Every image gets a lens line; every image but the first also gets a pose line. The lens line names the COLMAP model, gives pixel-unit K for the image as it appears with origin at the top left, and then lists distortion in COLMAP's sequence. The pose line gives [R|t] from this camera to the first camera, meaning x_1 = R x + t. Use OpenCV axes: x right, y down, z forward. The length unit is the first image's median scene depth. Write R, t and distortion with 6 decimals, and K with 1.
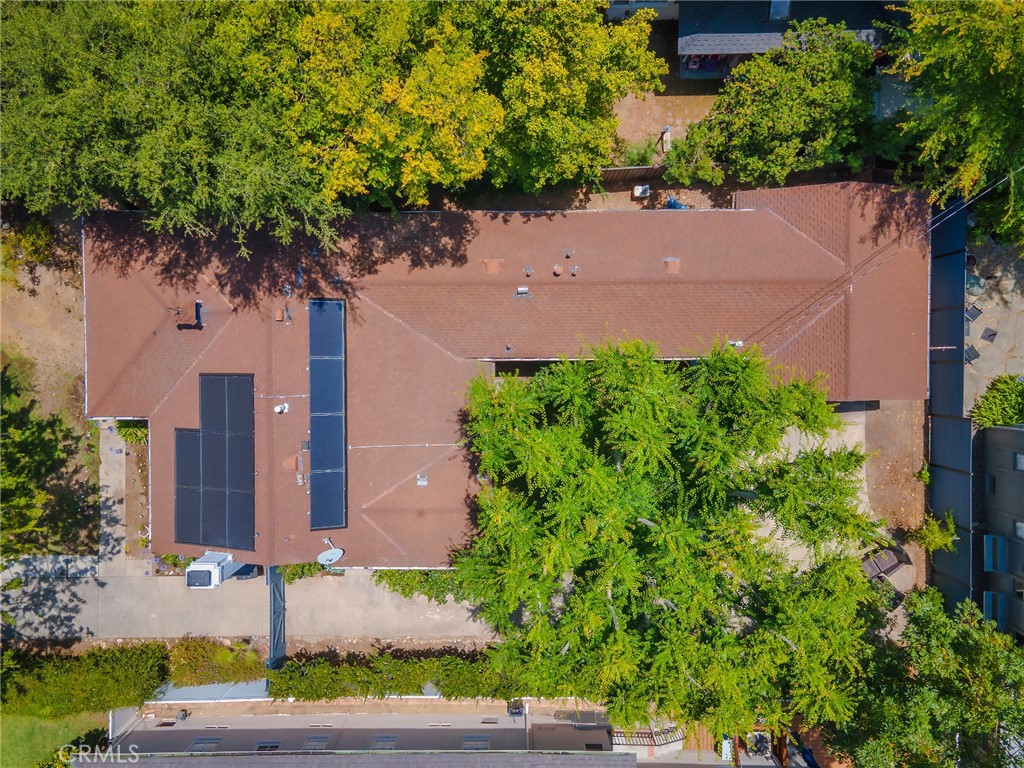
lens RADIAL K [[747.0, 0, 511.8], [0, 747.0, 376.4], [0, 0, 1]] dist [0.050049, 0.001607]
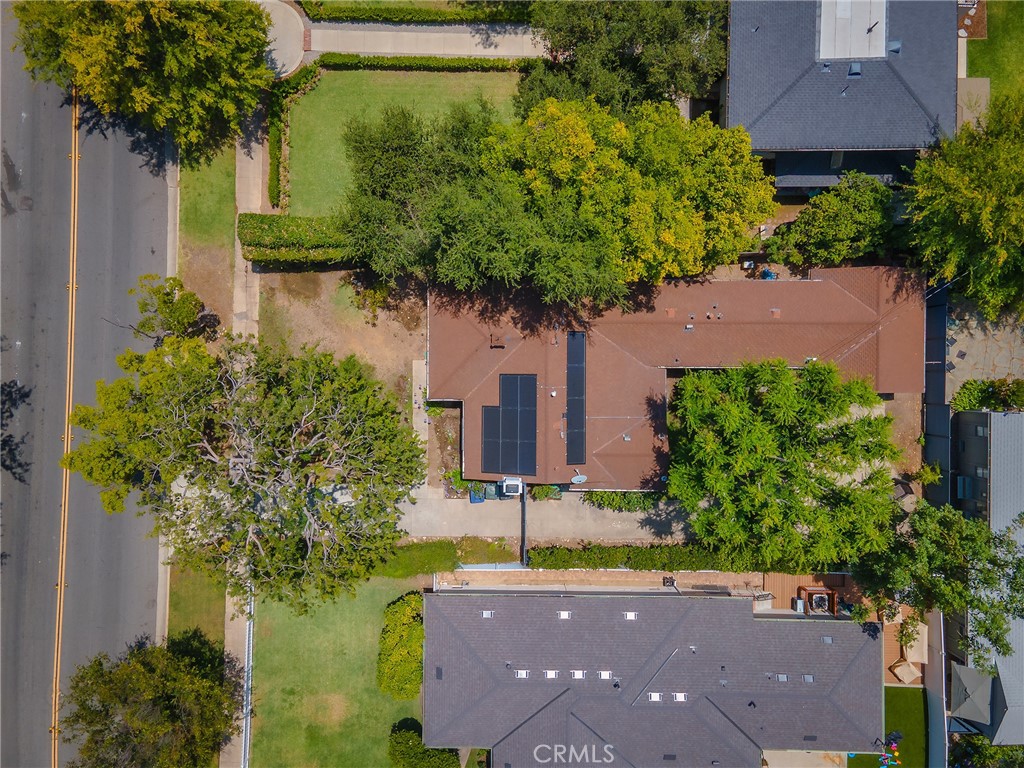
lens RADIAL K [[746.6, 0, 503.8], [0, 746.6, 377.8], [0, 0, 1]] dist [0.026234, 0.039401]
pose [[0.999960, 0.007754, 0.004501, -0.406638], [-0.007703, 0.999909, -0.011101, 0.023191], [-0.004586, 0.011066, 0.999928, -0.696682]]
